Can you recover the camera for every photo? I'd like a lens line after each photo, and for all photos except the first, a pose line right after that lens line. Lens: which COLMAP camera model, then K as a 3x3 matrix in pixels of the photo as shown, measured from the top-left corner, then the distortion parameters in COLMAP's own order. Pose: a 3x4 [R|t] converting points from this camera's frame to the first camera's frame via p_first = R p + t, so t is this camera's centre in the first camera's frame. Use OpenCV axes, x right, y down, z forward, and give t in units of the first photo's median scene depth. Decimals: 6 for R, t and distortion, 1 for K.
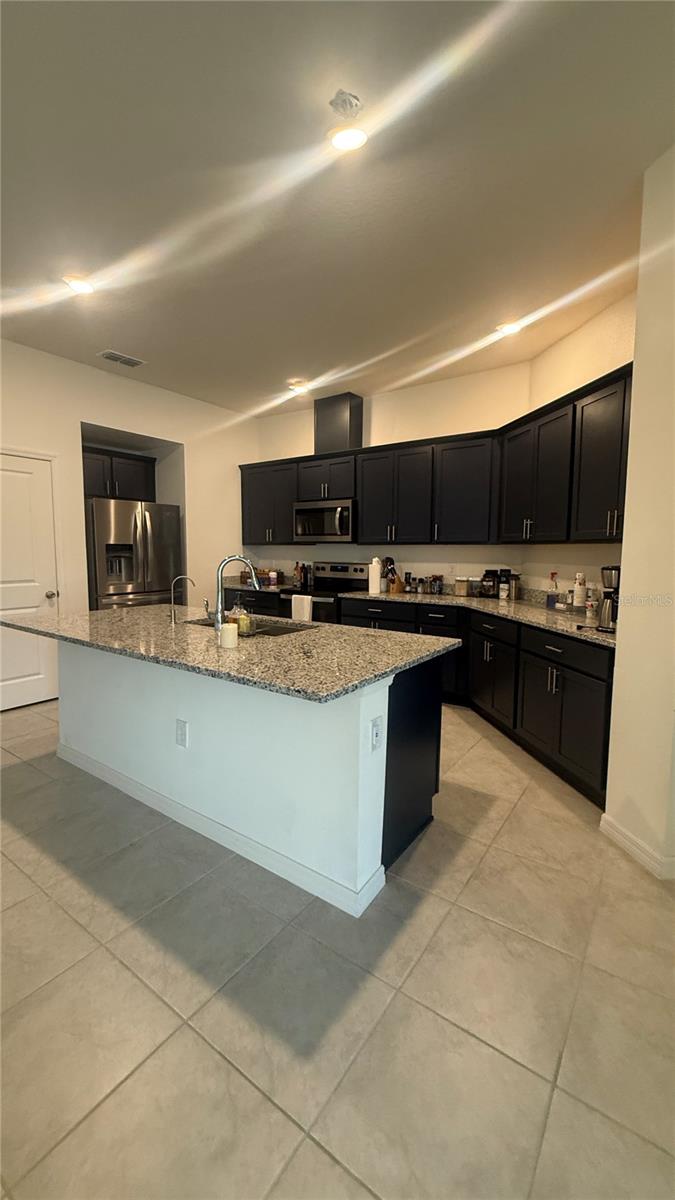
lens RADIAL K [[482.5, 0, 338.1], [0, 482.5, 606.3], [0, 0, 1]] dist [-0.000878, -0.000072]
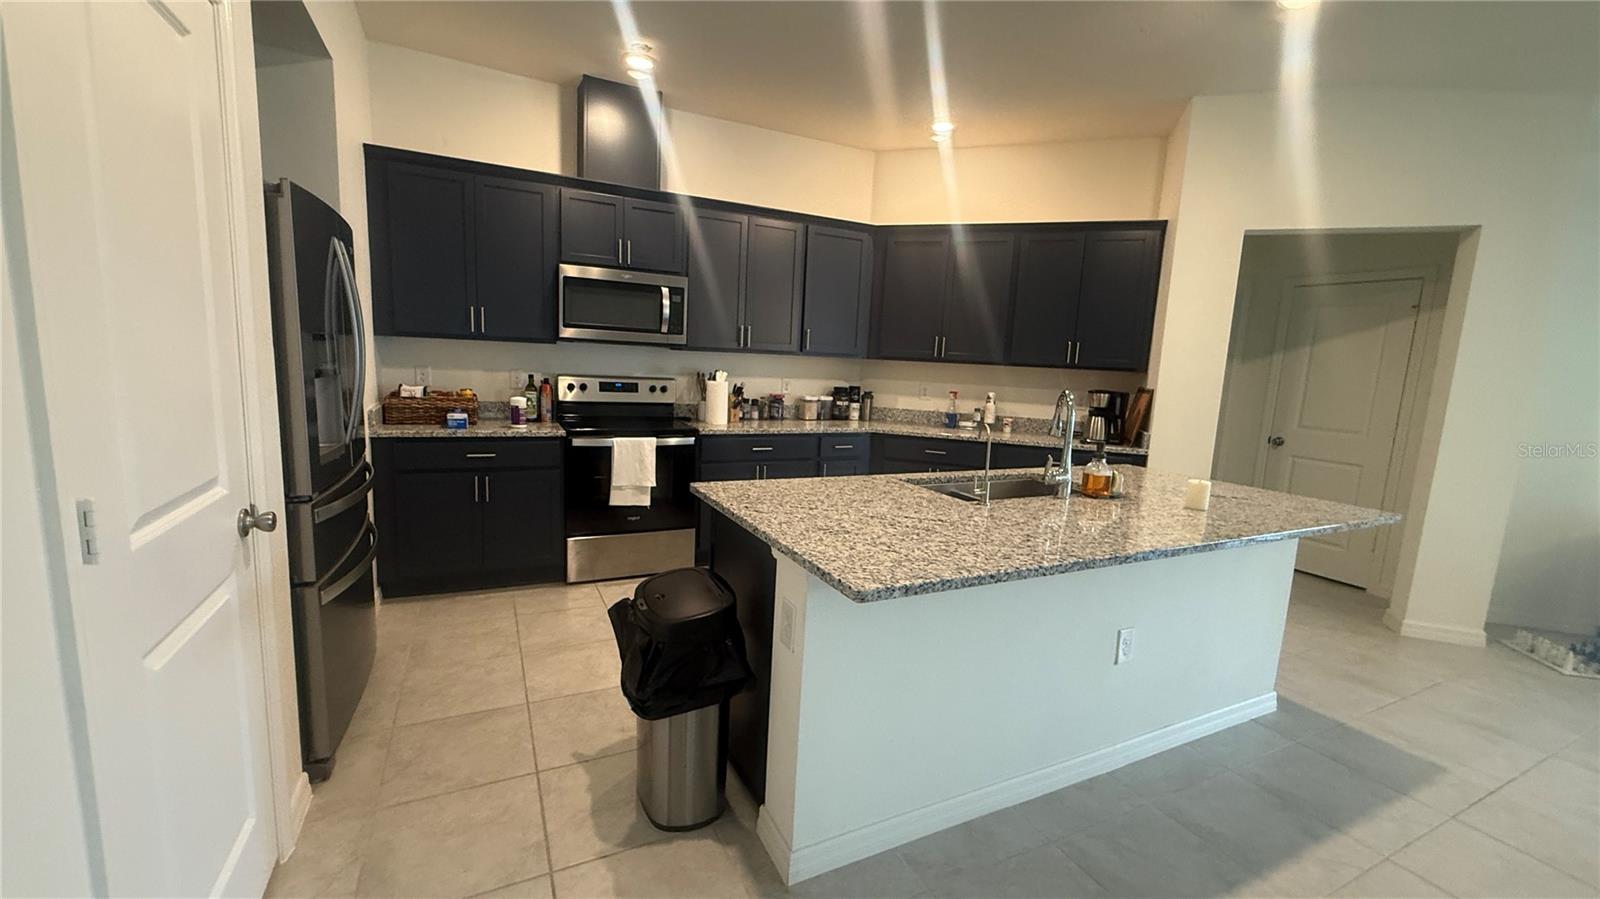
lens RADIAL K [[643.4, 0, 814.2], [0, 643.4, 450.4], [0, 0, 1]] dist [-0.000878, -0.000072]
pose [[0.464193, -0.109598, 0.878927, -0.656677], [0.058775, 0.993939, 0.092898, -0.066641], [-0.883782, 0.008536, 0.467822, 0.469391]]
